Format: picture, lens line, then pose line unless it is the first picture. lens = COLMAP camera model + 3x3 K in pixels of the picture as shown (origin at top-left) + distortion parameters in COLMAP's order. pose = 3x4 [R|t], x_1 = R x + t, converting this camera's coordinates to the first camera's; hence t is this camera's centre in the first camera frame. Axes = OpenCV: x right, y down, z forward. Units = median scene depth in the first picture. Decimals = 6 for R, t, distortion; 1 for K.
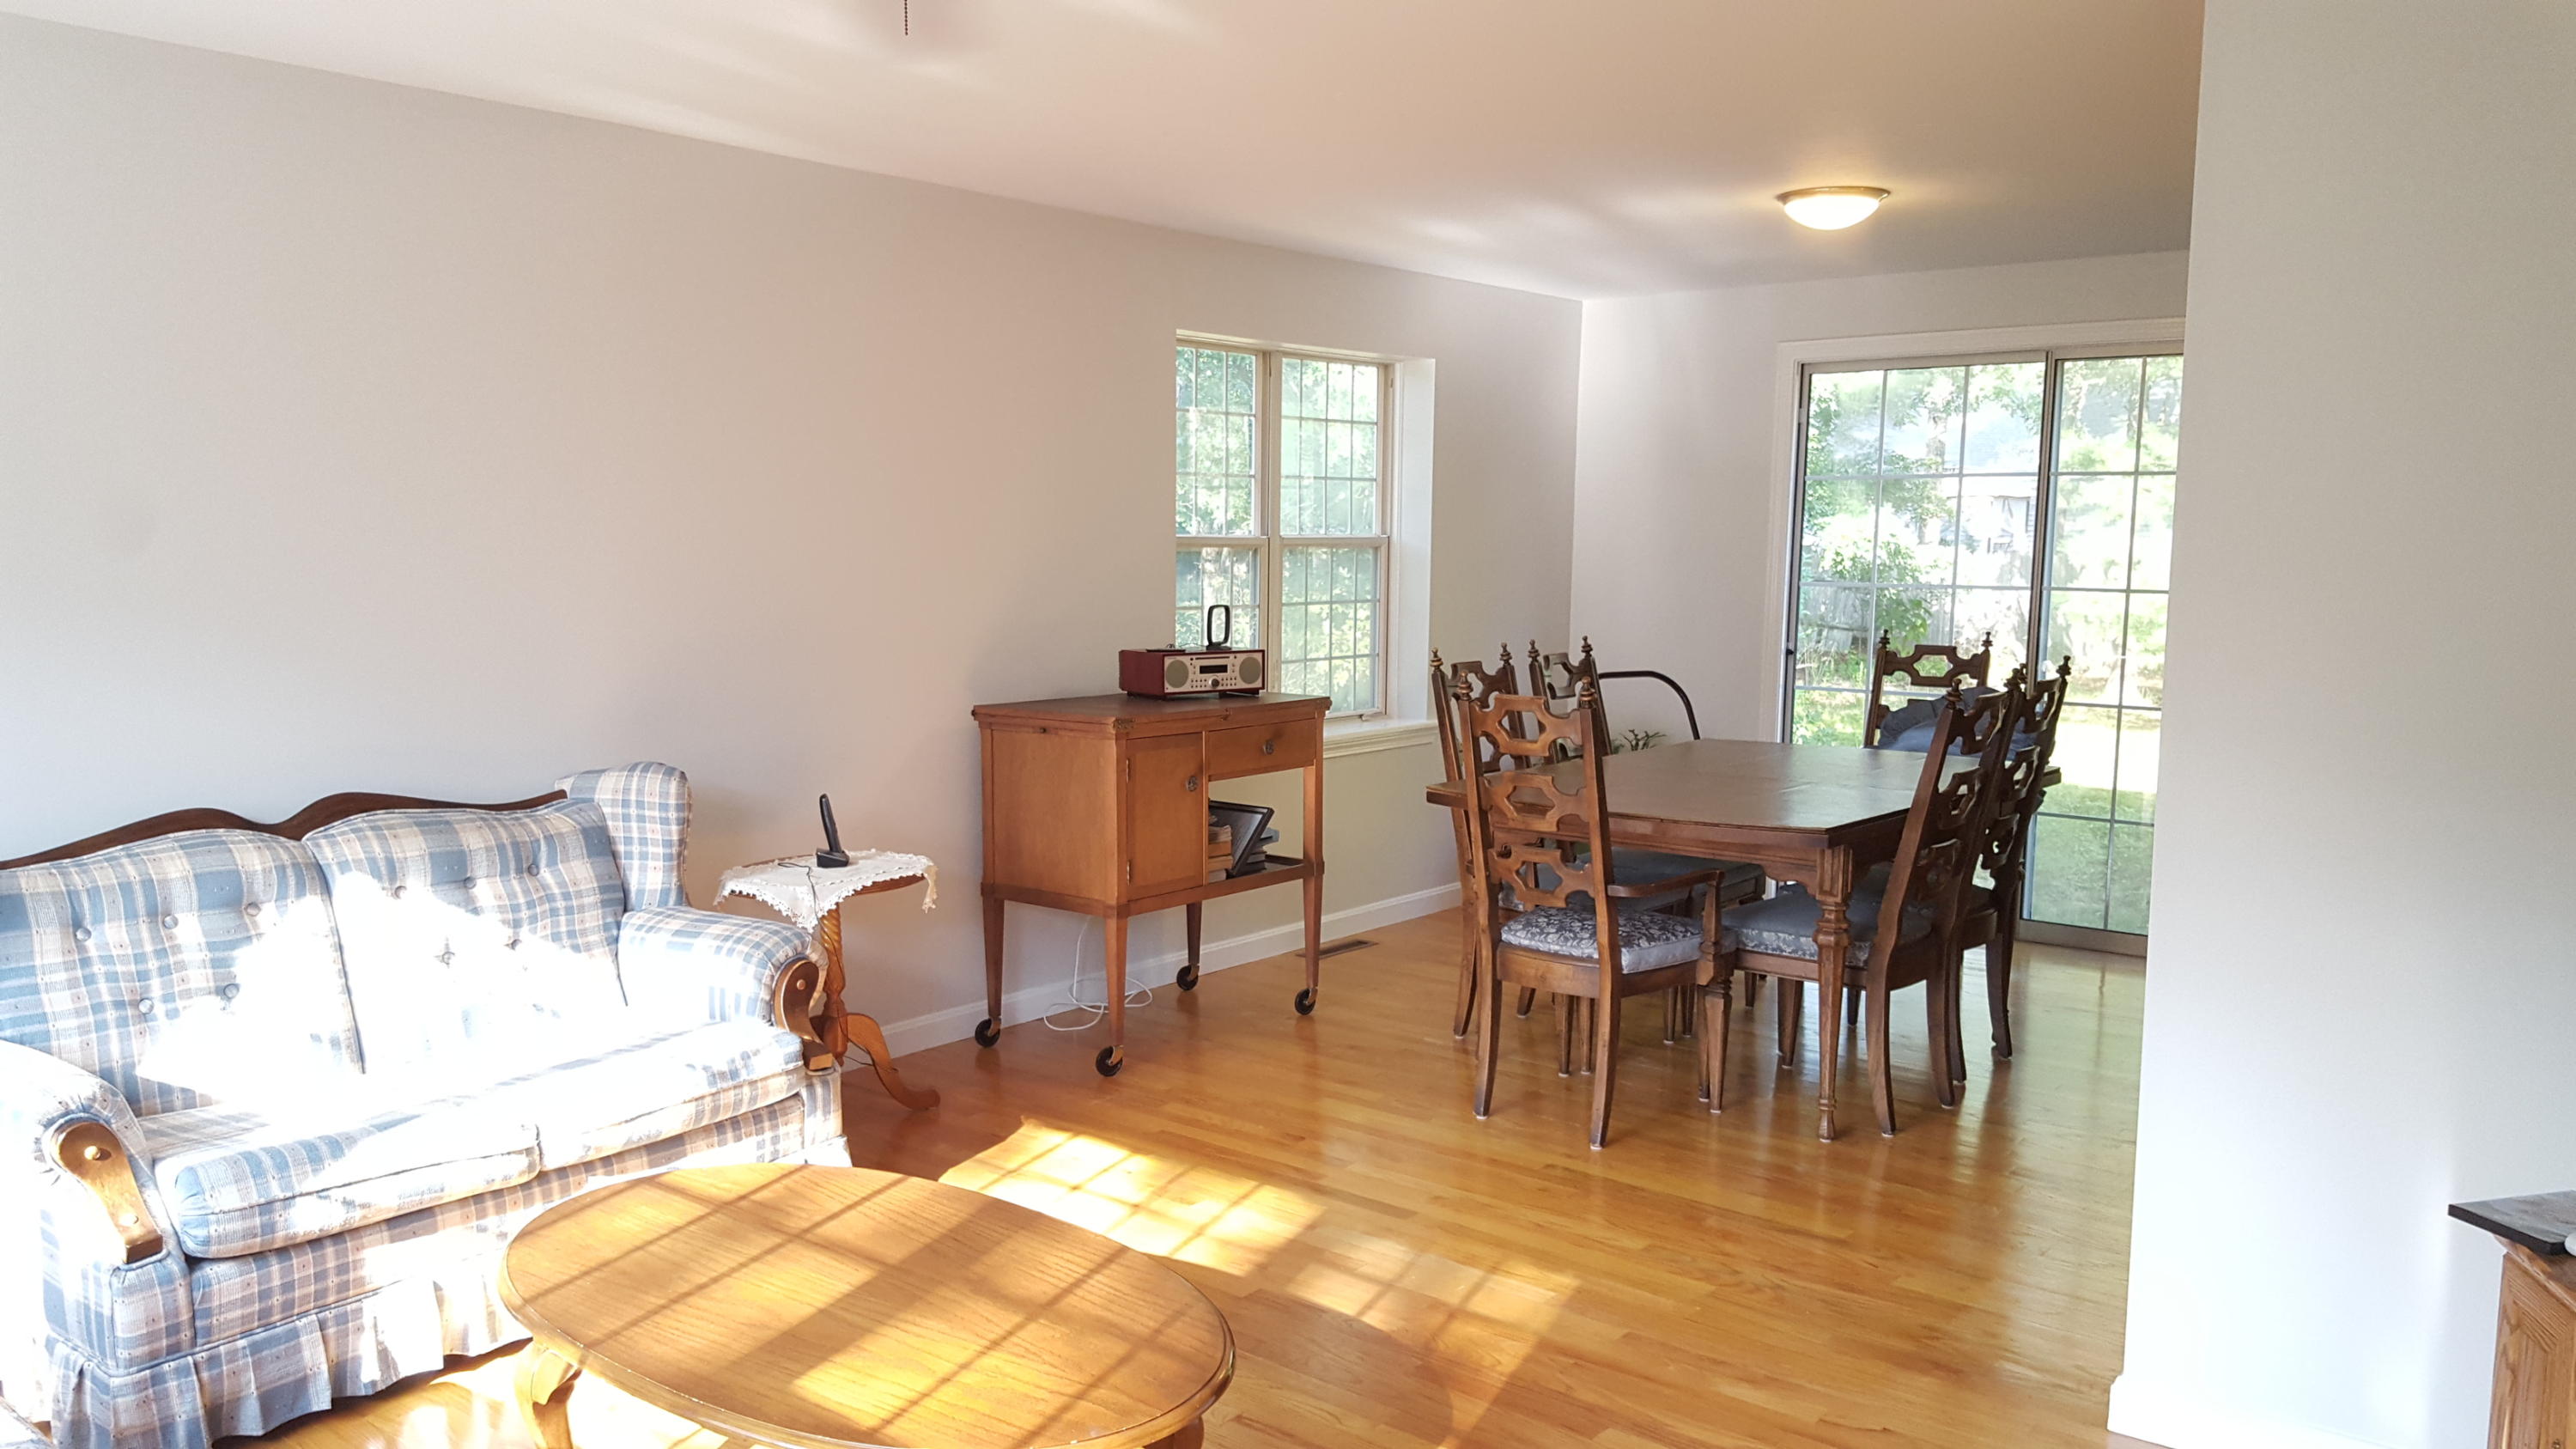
lens RADIAL K [[1939.0, 0, 1284.0], [0, 1939.0, 767.0], [0, 0, 1]] dist [0.179215, -0.196925]
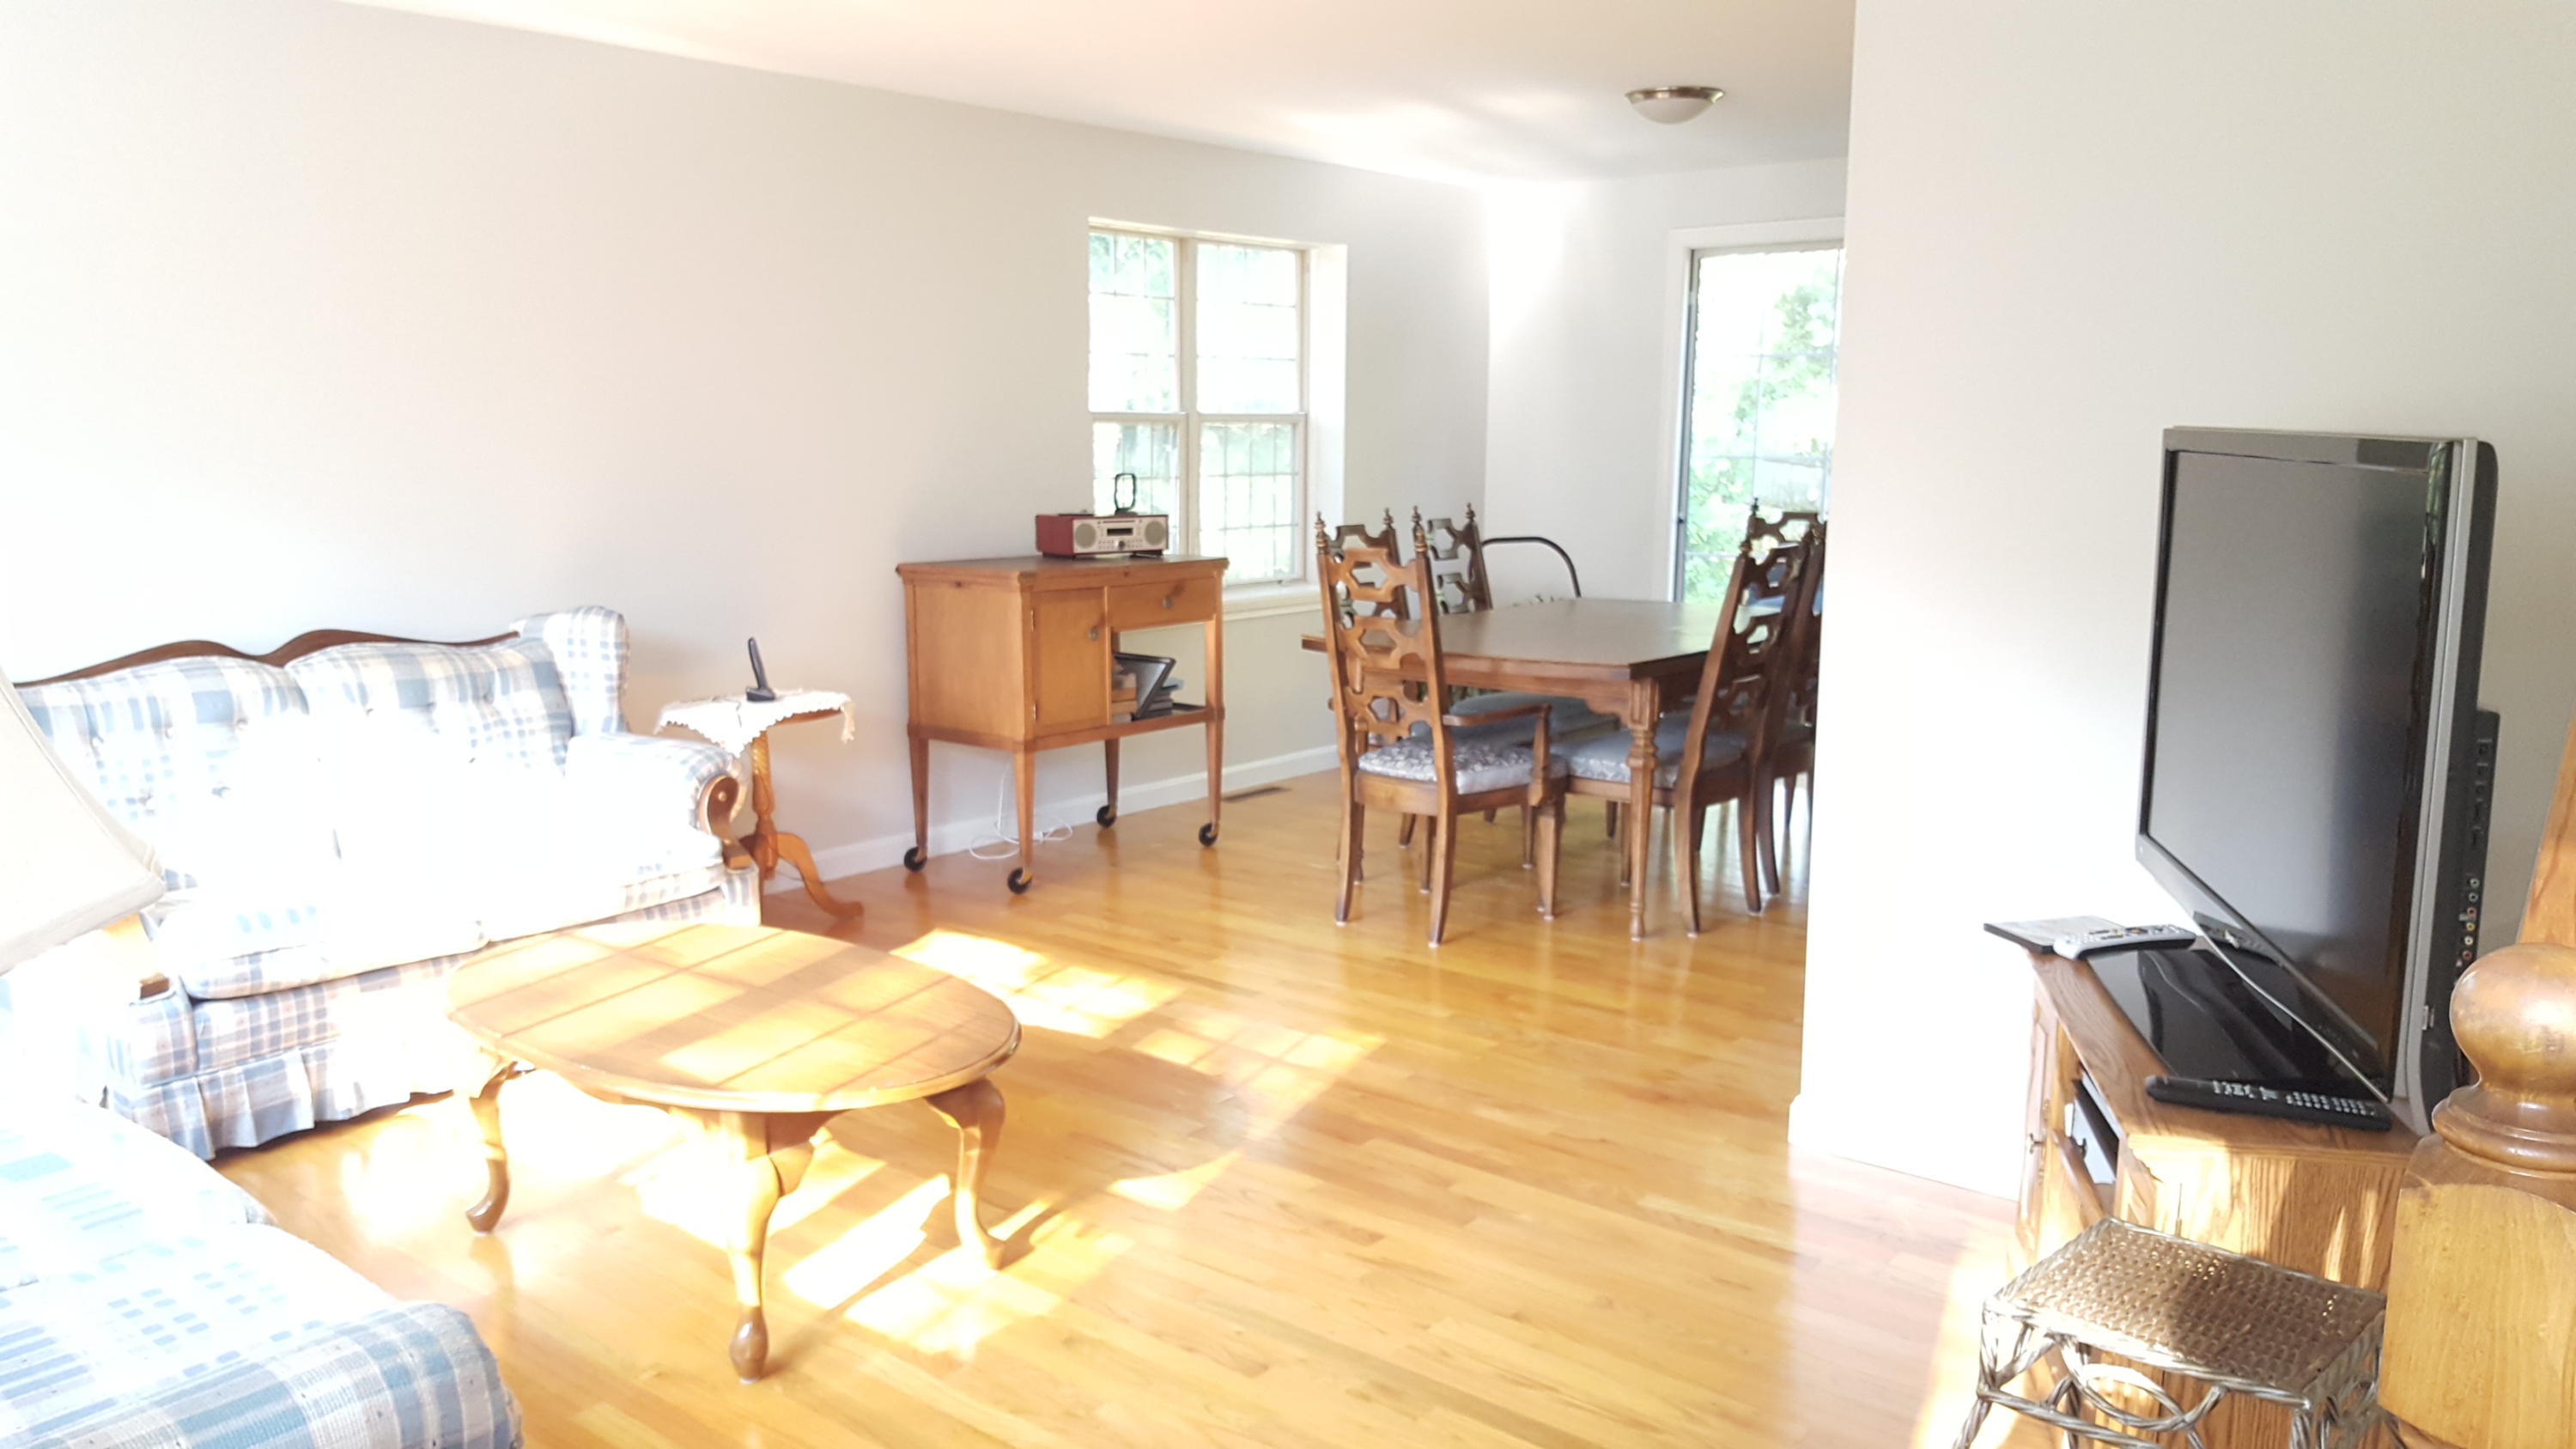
lens RADIAL K [[1948.9, 0, 1288.0], [0, 1948.9, 724.5], [0, 0, 1]] dist [0.201340, -0.259220]
pose [[0.999965, -0.001952, -0.008100, 0.086847], [0.002216, 0.999462, 0.032732, 0.029195], [0.008031, -0.032749, 0.999431, -0.140964]]
